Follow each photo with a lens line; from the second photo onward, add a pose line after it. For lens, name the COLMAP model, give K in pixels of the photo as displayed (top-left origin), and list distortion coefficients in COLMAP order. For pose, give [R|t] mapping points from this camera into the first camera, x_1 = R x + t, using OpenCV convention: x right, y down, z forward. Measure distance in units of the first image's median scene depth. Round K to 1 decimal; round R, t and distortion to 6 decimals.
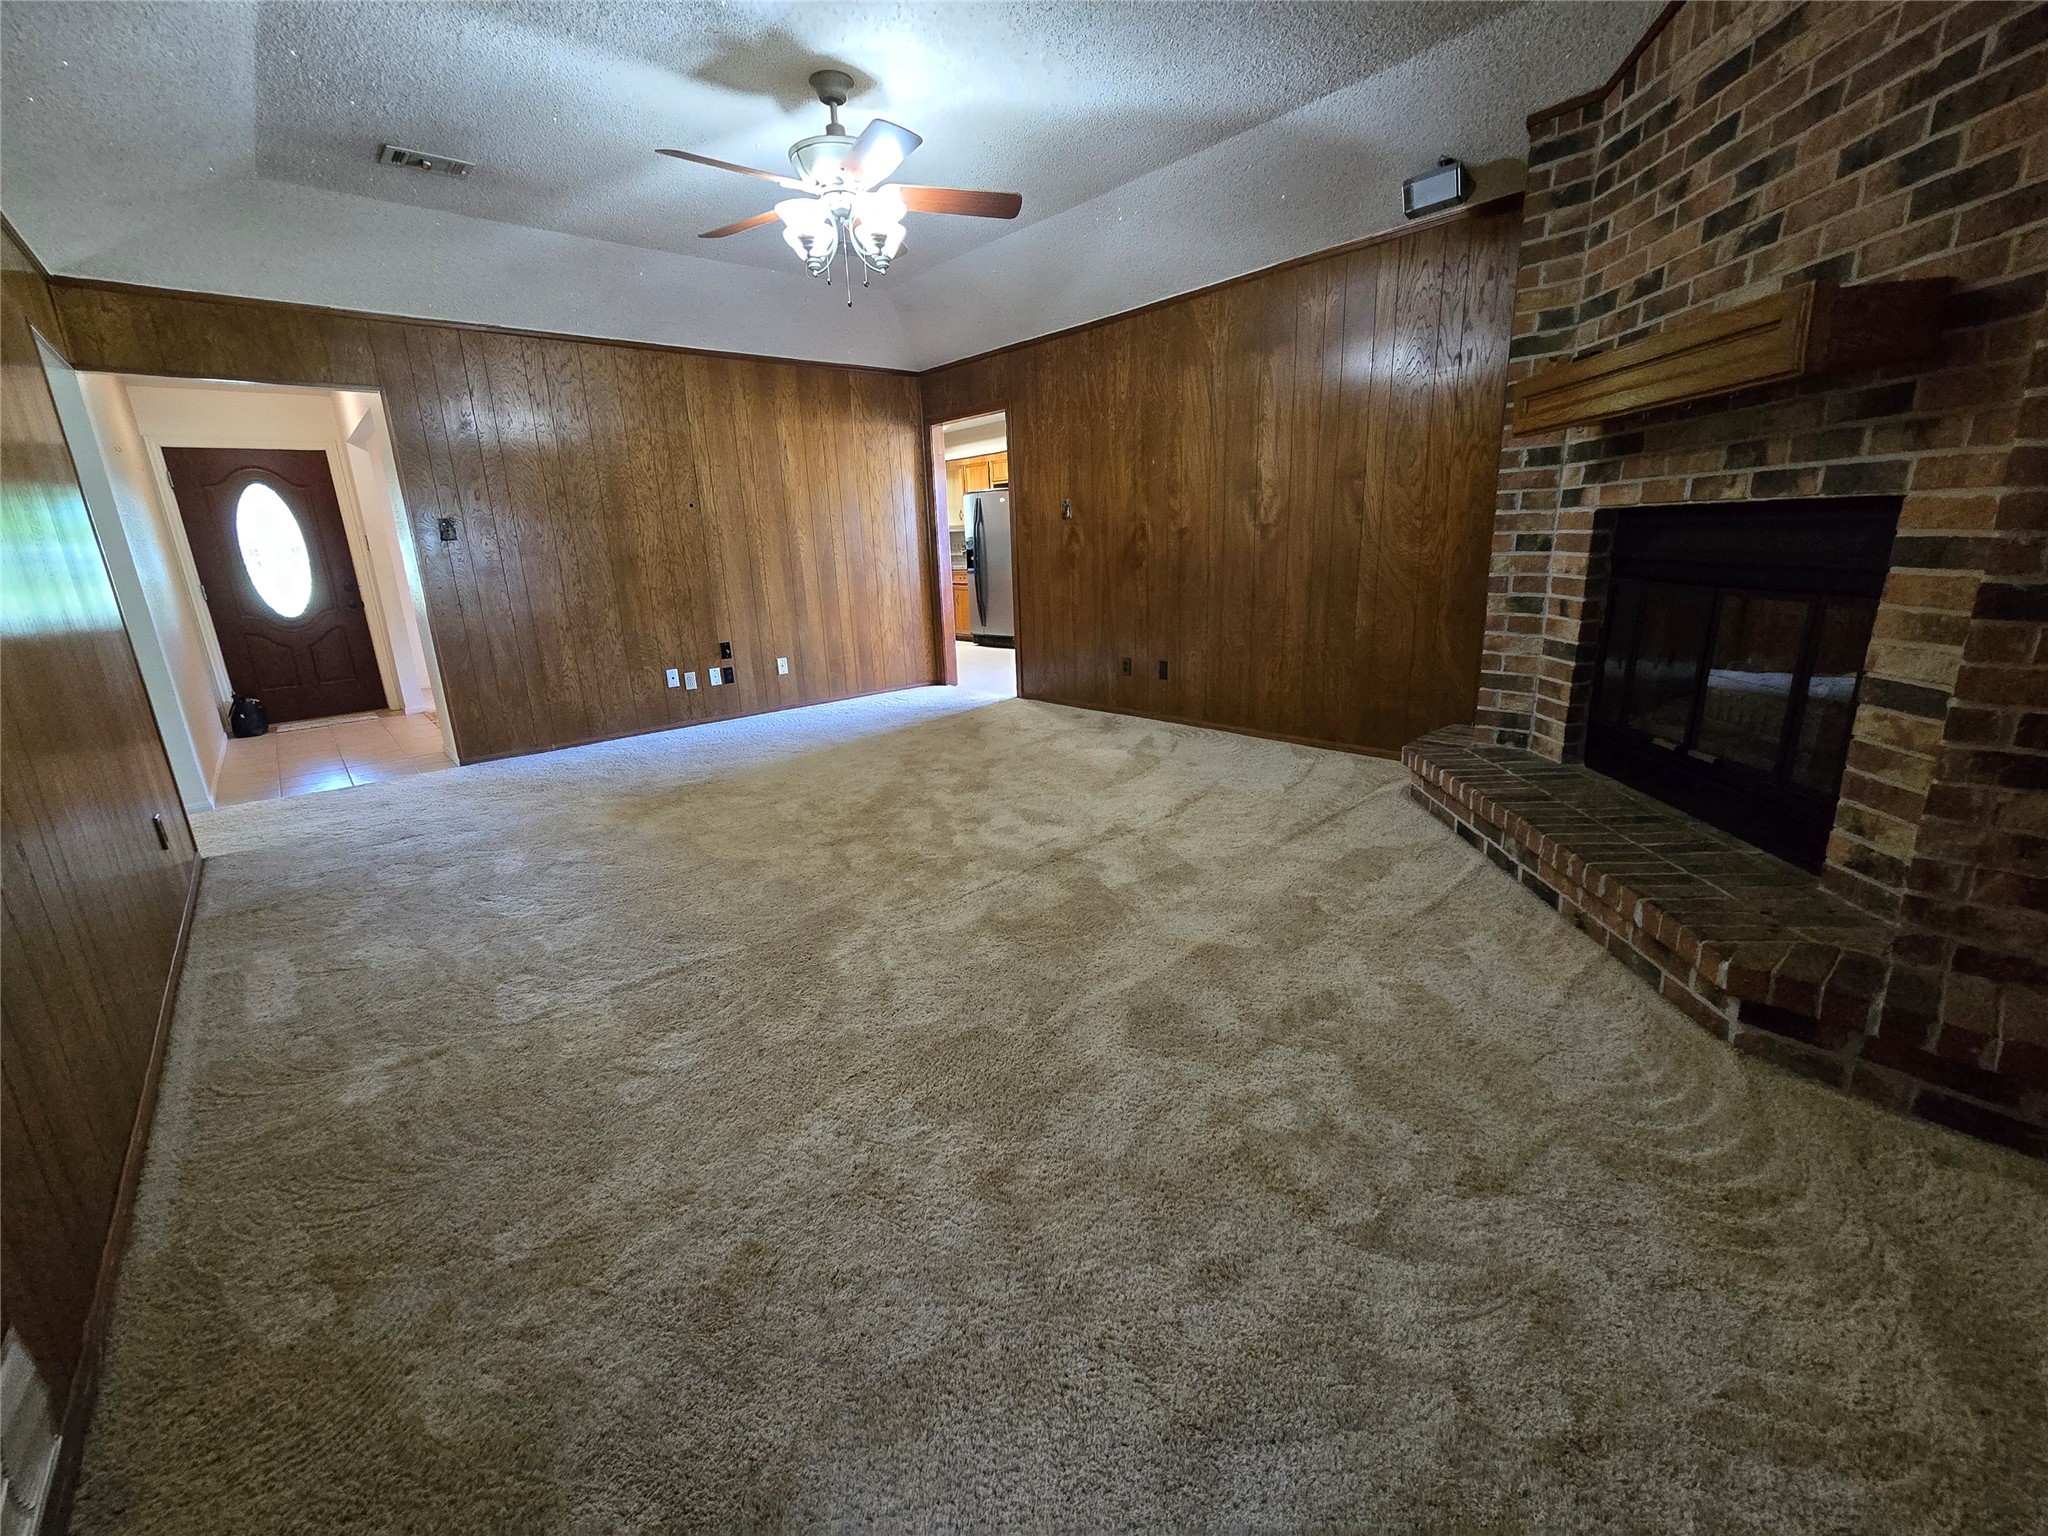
lens RADIAL K [[847.4, 0, 1017.7], [0, 847.4, 765.9], [0, 0, 1]] dist [-0.001665, -0.001037]
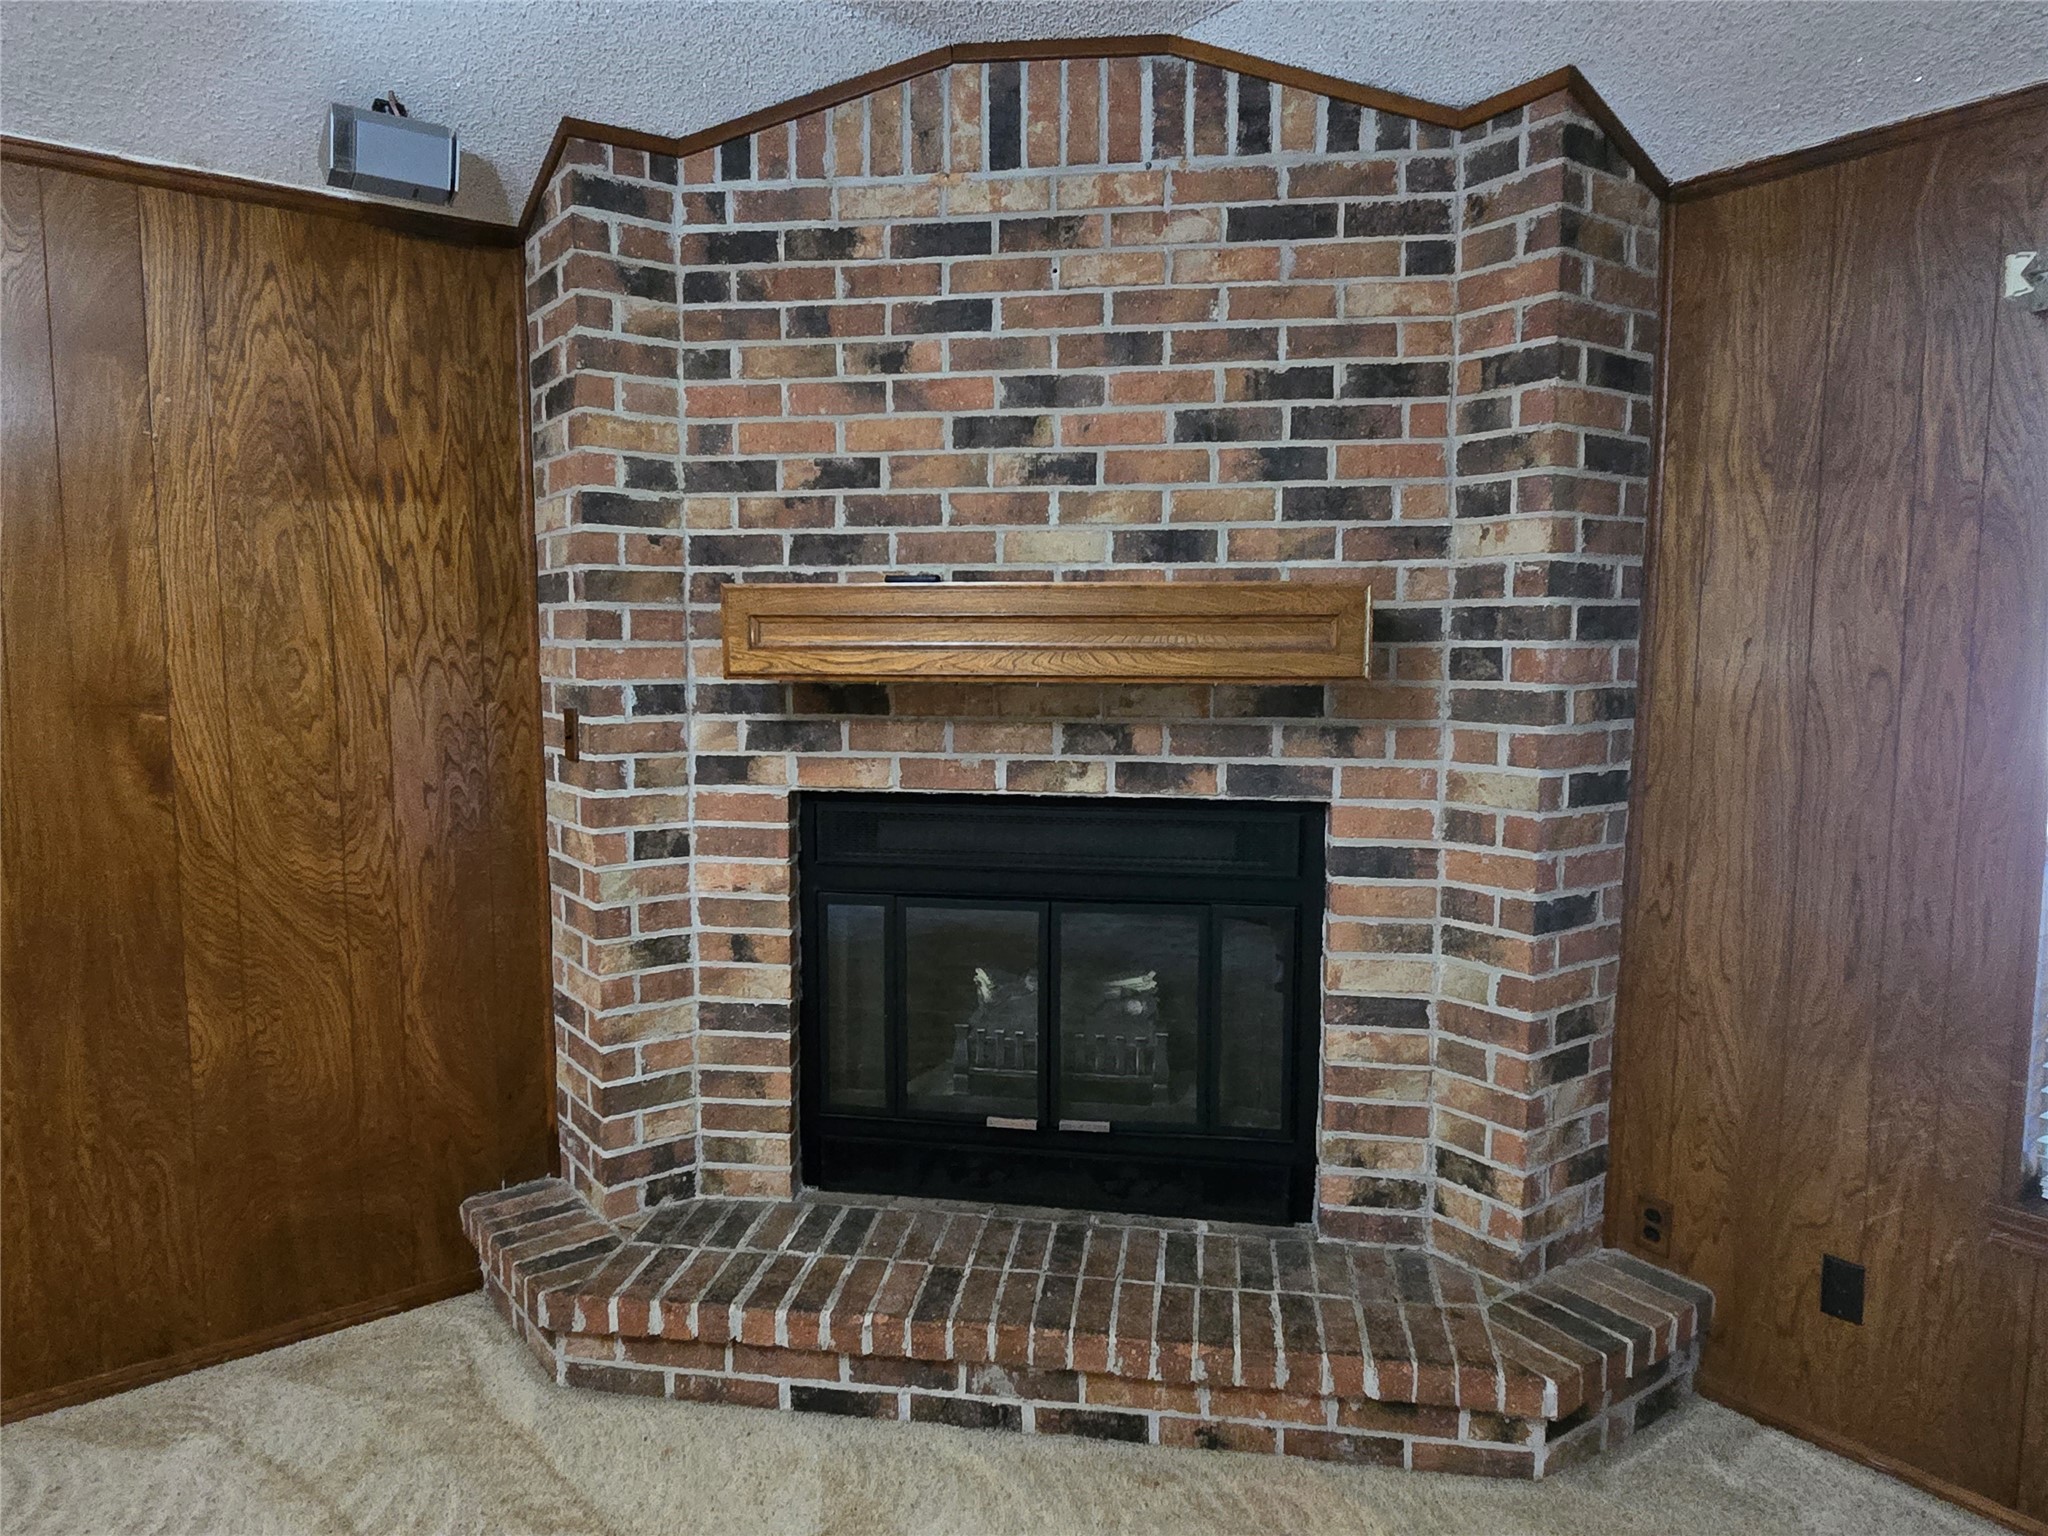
lens RADIAL K [[1285.2, 0, 1023.7], [0, 1285.2, 771.3], [0, 0, 1]] dist [0.000626, -0.001593]
pose [[0.083735, -0.056454, 0.994888, -0.264347], [0.254249, 0.966560, 0.033447, -0.338298], [-0.963507, 0.250149, 0.095288, 0.822479]]
